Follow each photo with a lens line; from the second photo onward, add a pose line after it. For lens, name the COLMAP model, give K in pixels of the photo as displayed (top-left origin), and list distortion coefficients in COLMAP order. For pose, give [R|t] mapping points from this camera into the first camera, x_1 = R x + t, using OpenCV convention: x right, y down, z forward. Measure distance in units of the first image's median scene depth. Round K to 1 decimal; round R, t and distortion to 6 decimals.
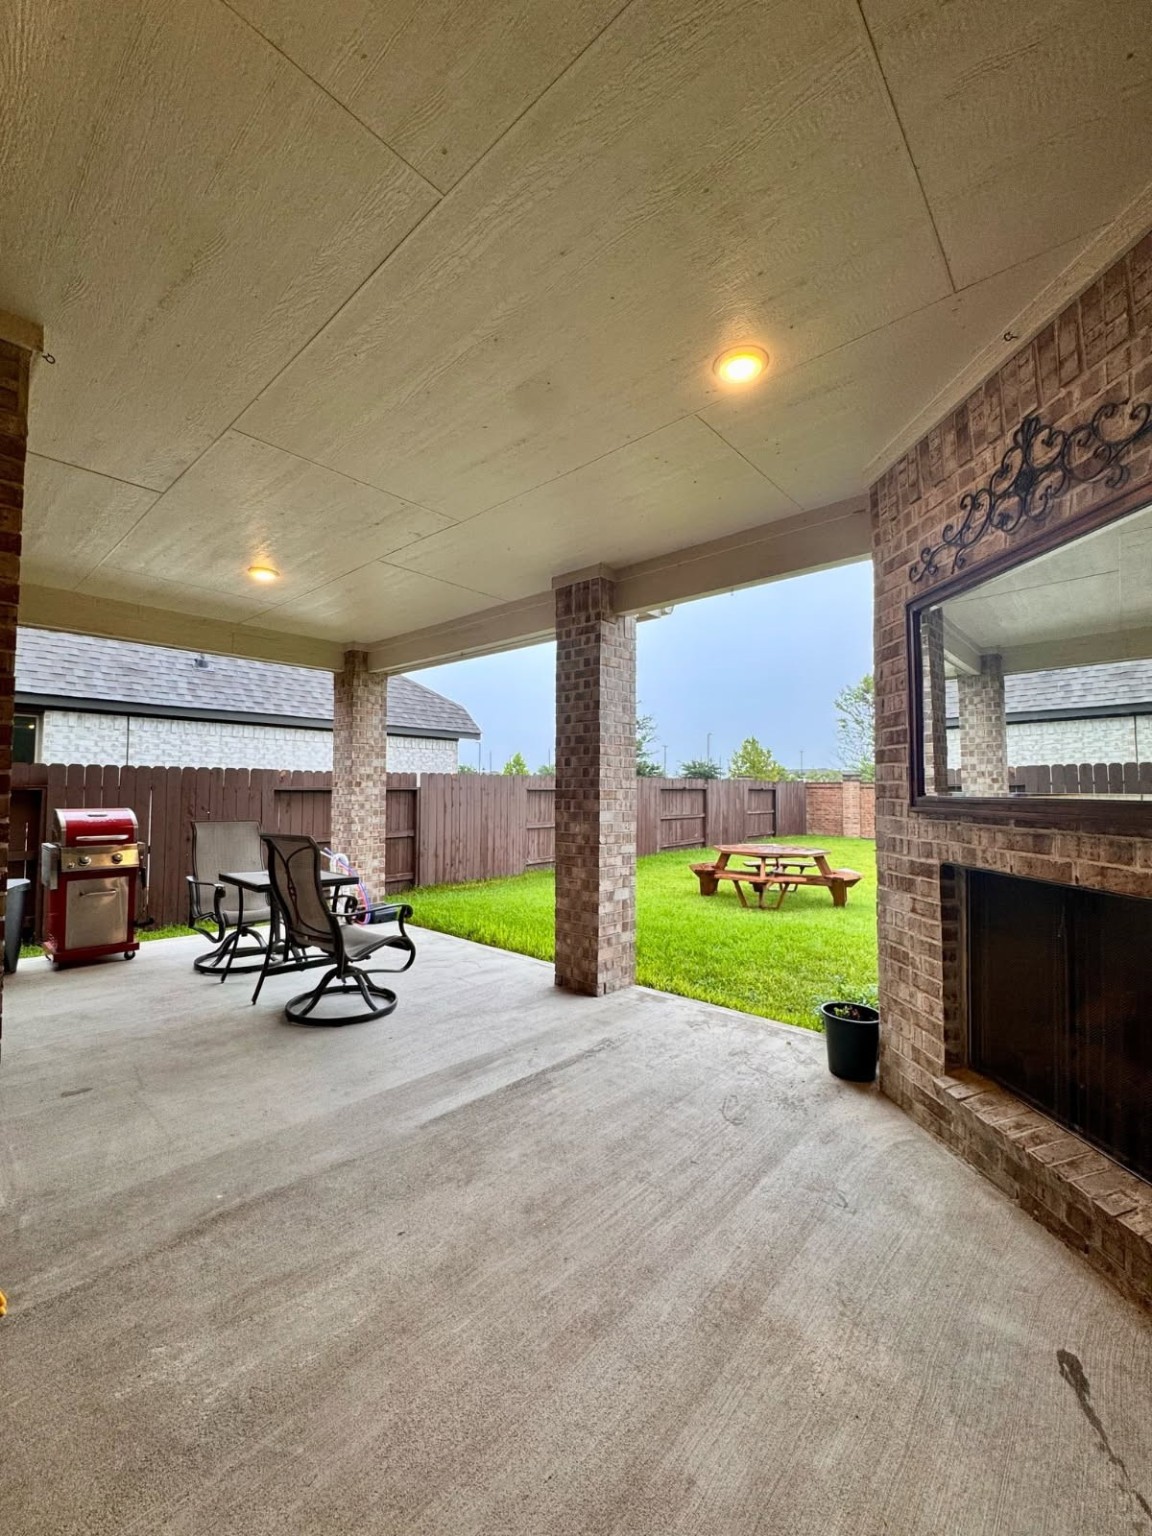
lens RADIAL K [[615.8, 0, 560.0], [0, 615.8, 767.2], [0, 0, 1]] dist [-0.007449, -0.000038]
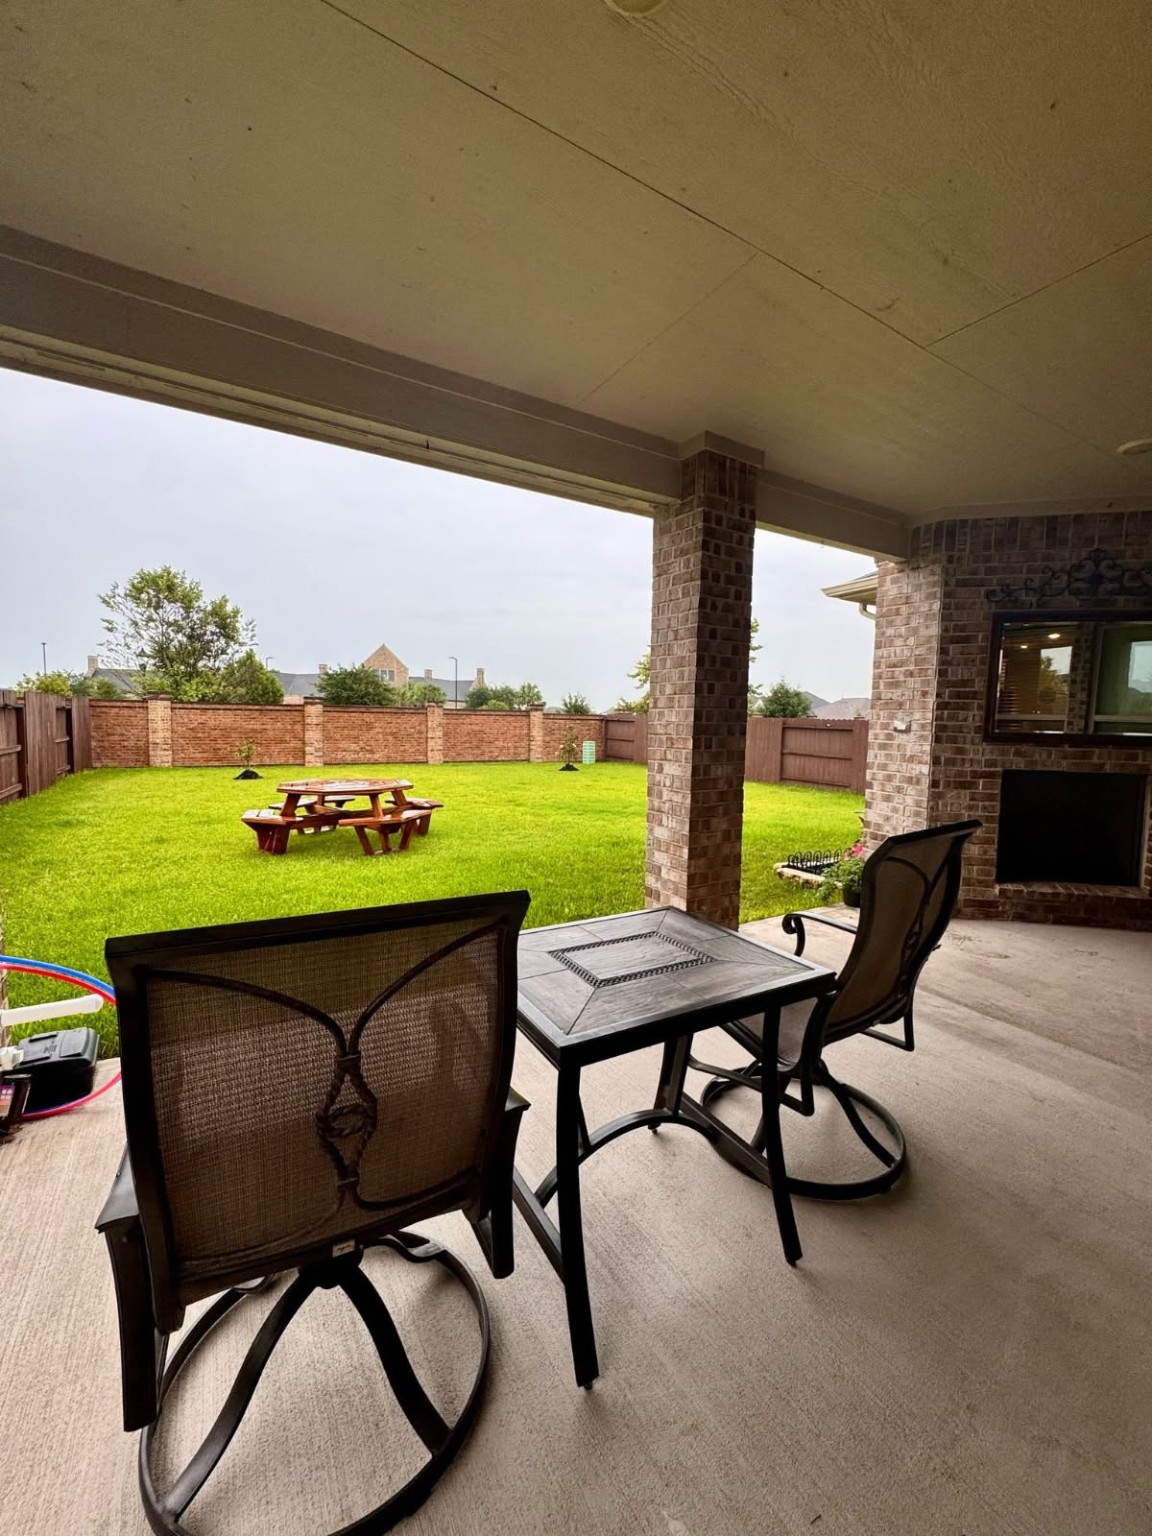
lens RADIAL K [[615.8, 0, 592.7], [0, 615.8, 768.9], [0, 0, 1]] dist [-0.007449, -0.000038]
pose [[0.278909, -0.075538, 0.957342, -0.240431], [-0.053557, 0.994126, 0.094044, 0.008394], [-0.958823, -0.077502, 0.273225, 0.279624]]
